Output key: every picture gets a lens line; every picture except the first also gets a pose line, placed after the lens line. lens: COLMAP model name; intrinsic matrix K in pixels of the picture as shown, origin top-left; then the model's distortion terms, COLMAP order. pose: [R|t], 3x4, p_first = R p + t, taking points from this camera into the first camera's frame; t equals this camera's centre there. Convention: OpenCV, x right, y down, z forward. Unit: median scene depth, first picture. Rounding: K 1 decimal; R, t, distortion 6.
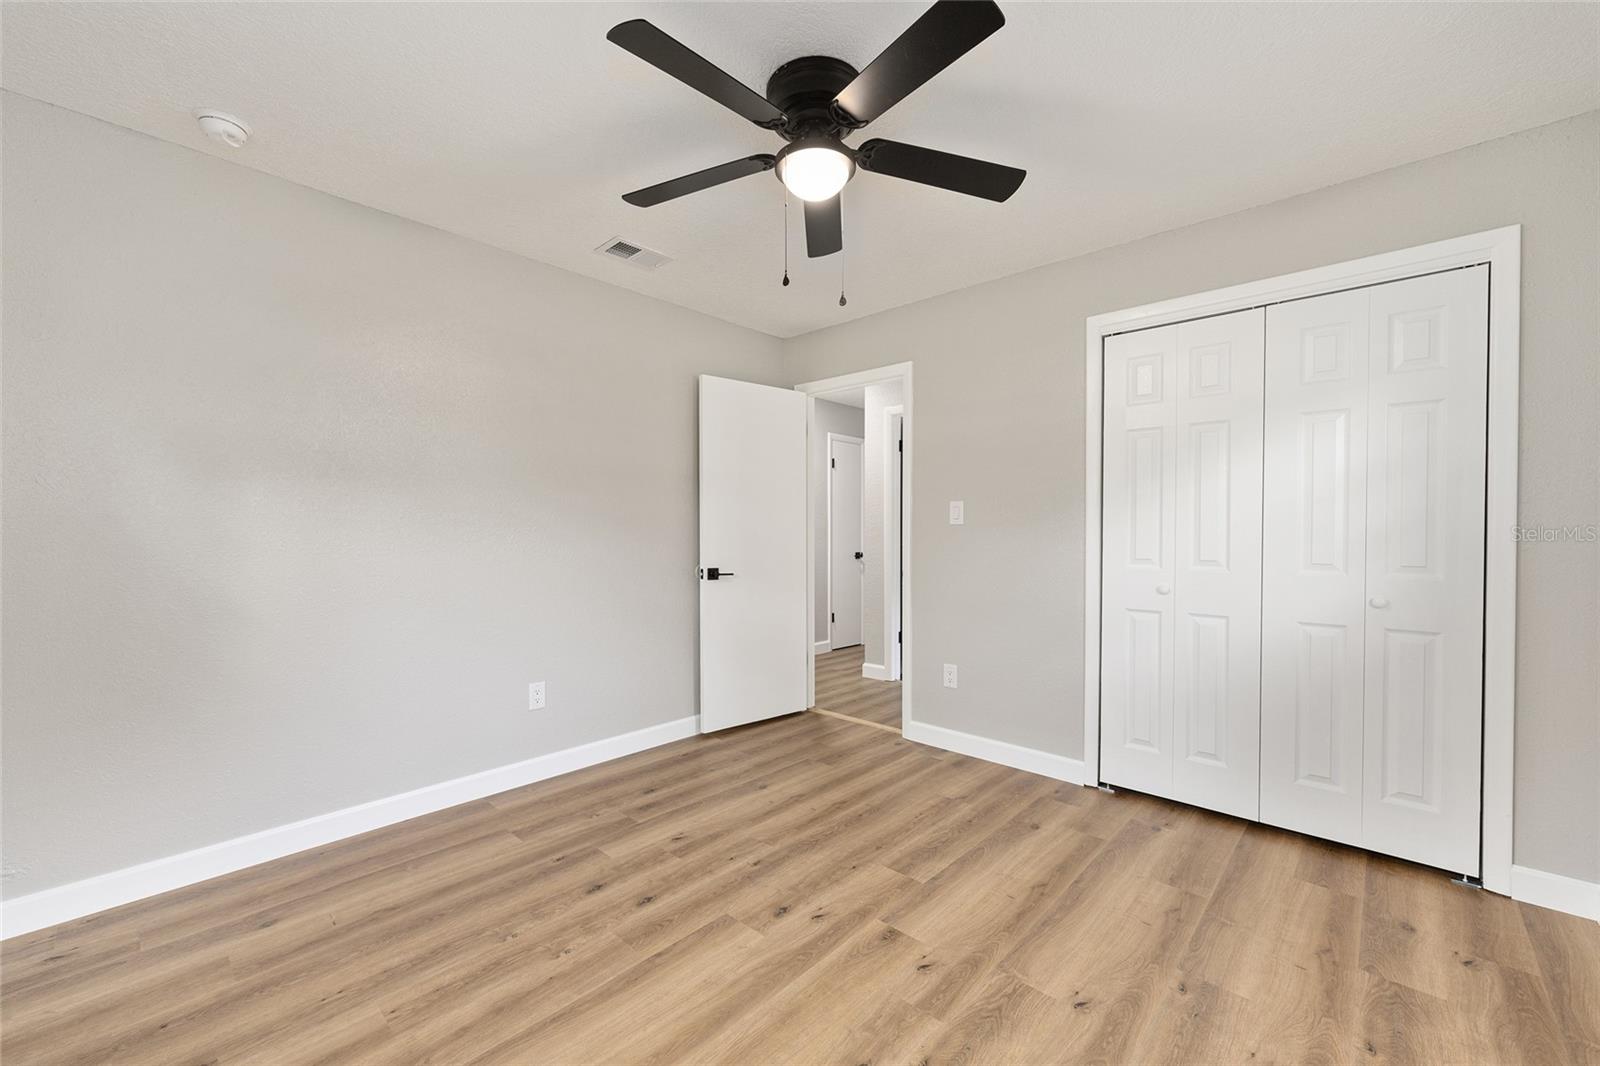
lens RADIAL K [[640.4, 0, 795.2], [0, 640.4, 527.5], [0, 0, 1]] dist [-0.003558, 0.001393]
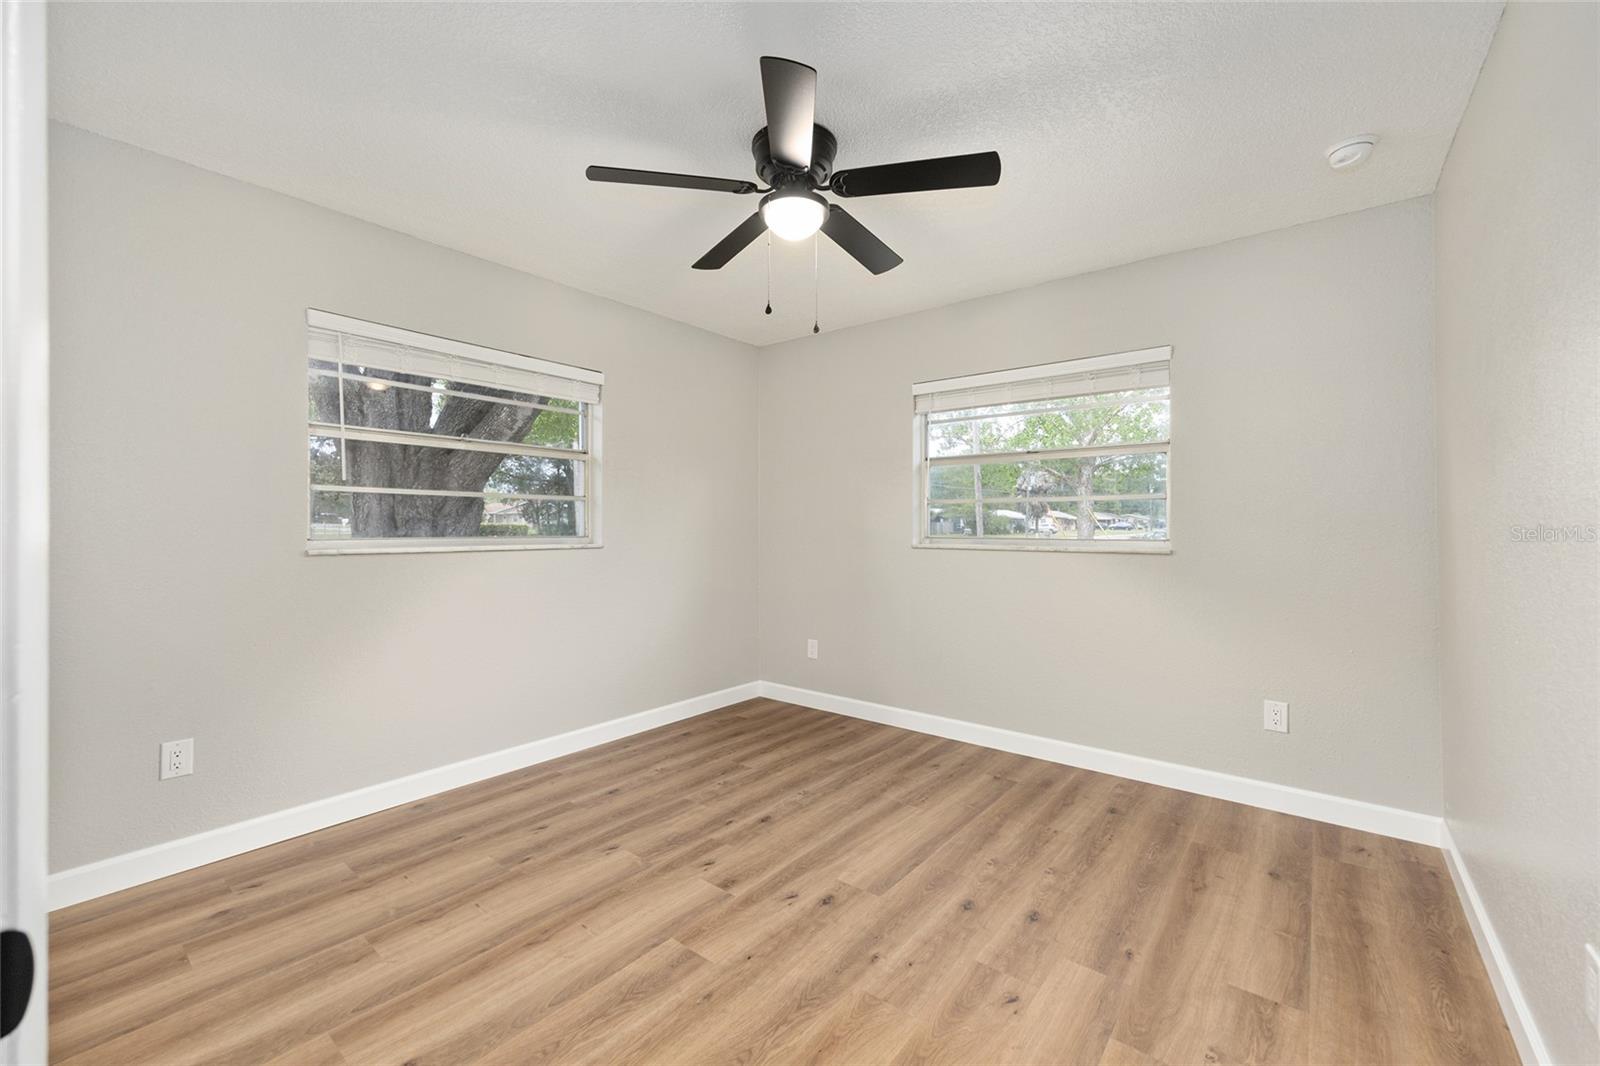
lens RADIAL K [[640.4, 0, 797.3], [0, 640.4, 539.1], [0, 0, 1]] dist [-0.003558, 0.001393]
pose [[-0.997154, 0.000790, -0.075383, 0.103111], [0.000127, 0.999961, 0.008792, 0.011672], [0.075387, 0.008757, -0.997116, 1.999592]]
